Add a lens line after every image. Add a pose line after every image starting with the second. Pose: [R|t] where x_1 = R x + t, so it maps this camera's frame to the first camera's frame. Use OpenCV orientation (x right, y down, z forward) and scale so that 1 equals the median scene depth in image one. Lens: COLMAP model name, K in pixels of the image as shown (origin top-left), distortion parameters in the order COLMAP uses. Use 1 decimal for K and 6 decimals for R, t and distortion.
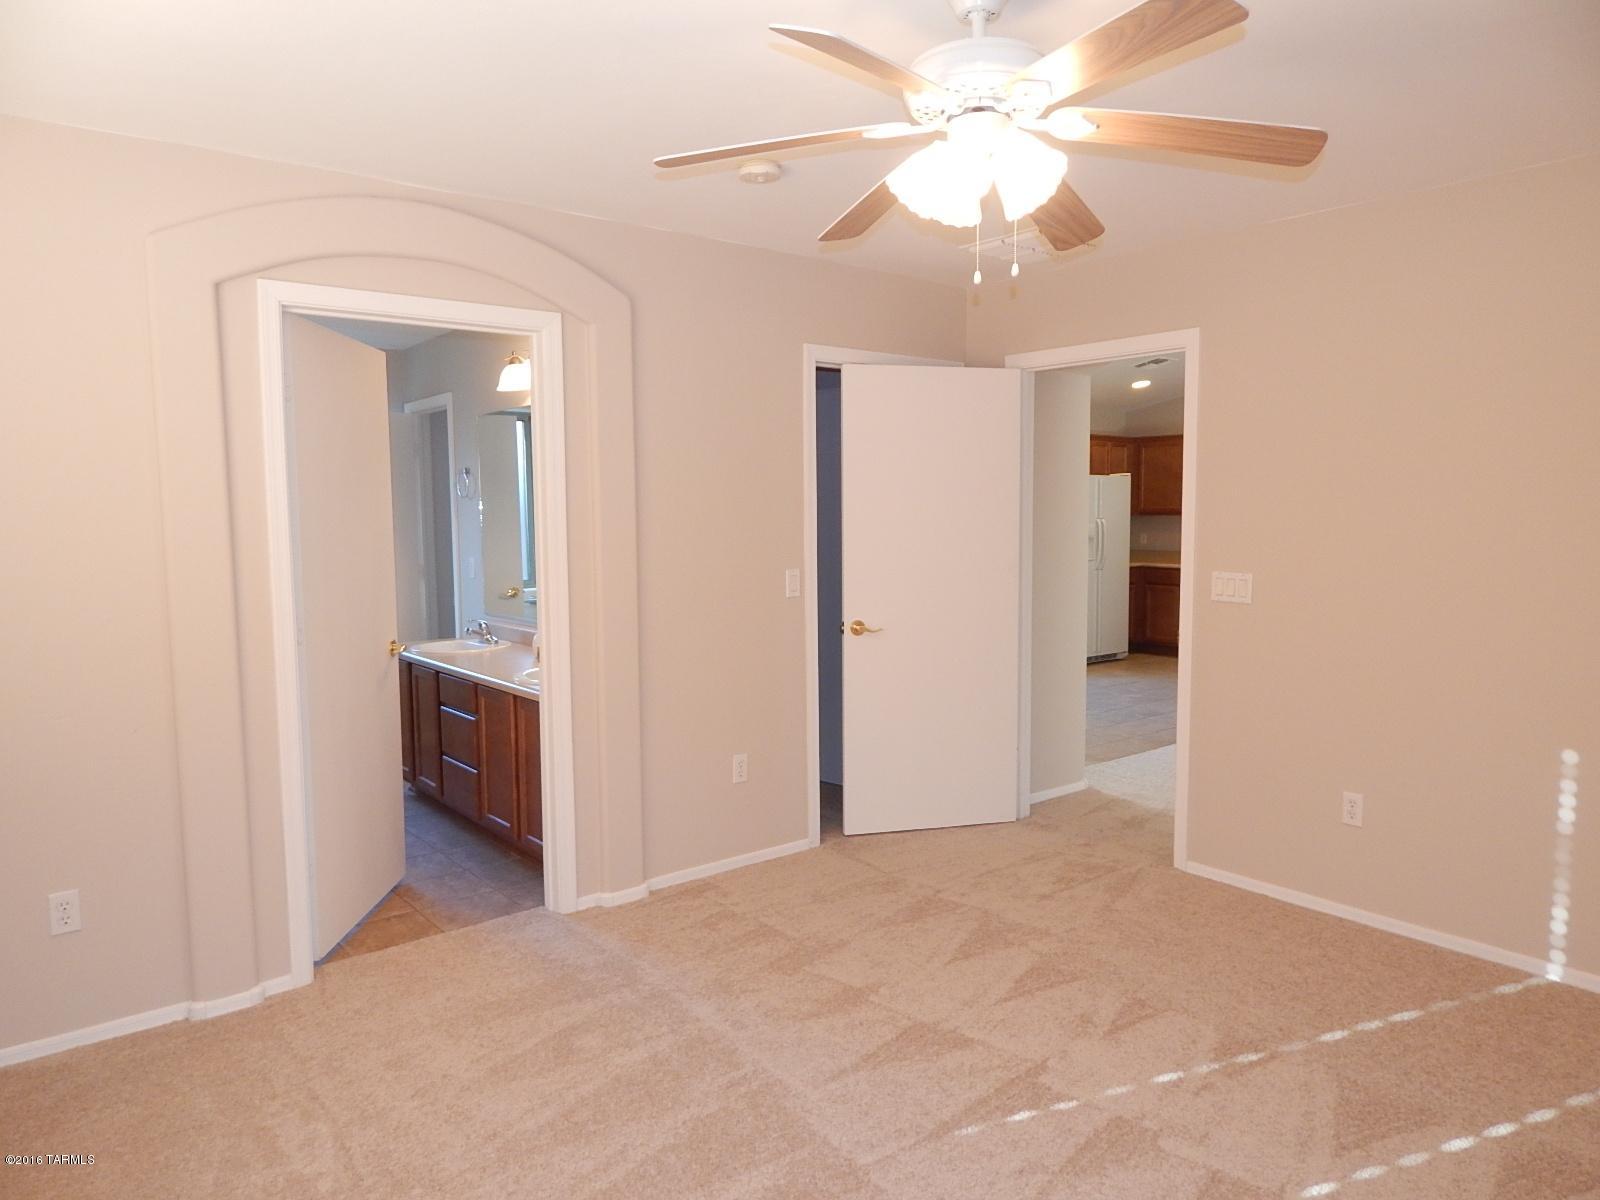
lens RADIAL K [[1062.2, 0, 792.0], [0, 1062.2, 593.5], [0, 0, 1]] dist [0.036071, -0.026636]
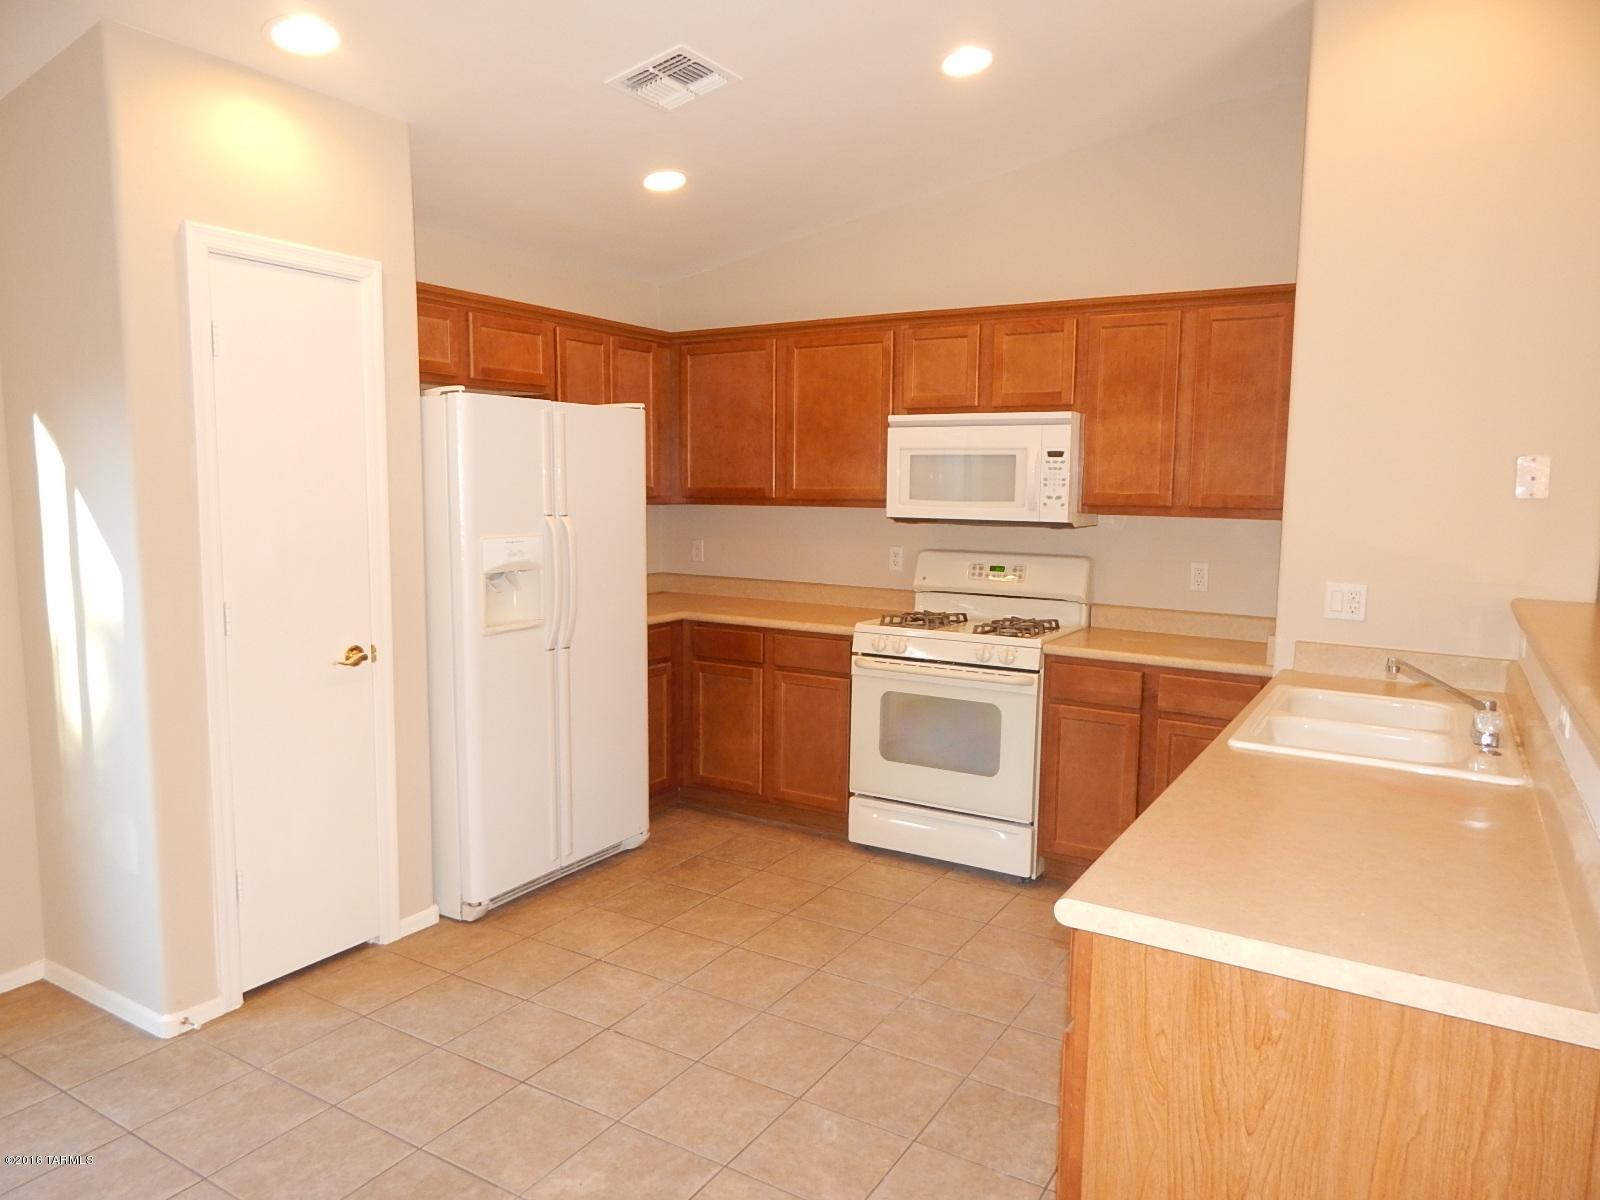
lens RADIAL K [[1062.2, 0, 792.0], [0, 1062.2, 593.5], [0, 0, 1]] dist [0.036071, -0.026636]
pose [[0.936538, -0.027316, 0.349501, 0.221601], [0.013996, 0.999078, 0.040583, -0.052837], [-0.350288, -0.033116, 0.936057, 0.583171]]
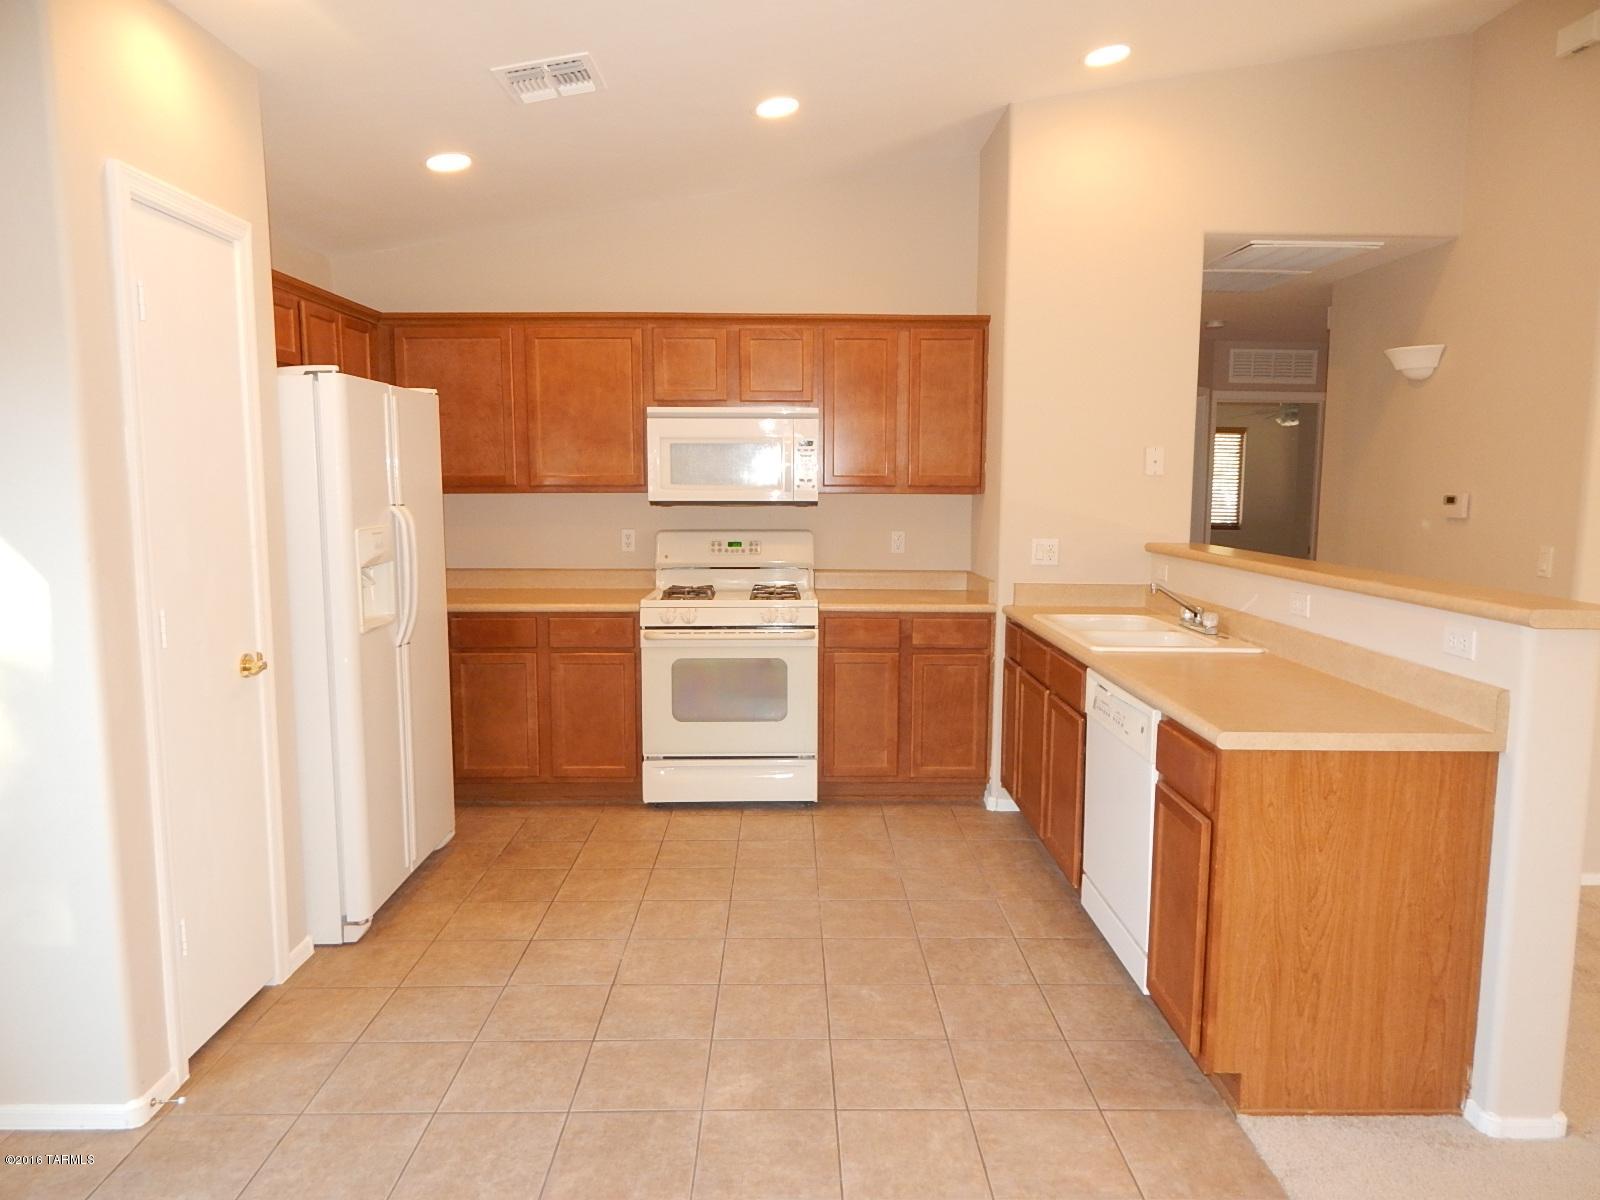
lens RADIAL K [[1062.2, 0, 792.0], [0, 1062.2, 593.5], [0, 0, 1]] dist [0.036071, -0.026636]
pose [[0.614110, -0.088368, 0.784257, 0.073001], [0.054574, 0.996088, 0.069502, -0.054330], [-0.787331, 0.000118, 0.616531, 0.638834]]
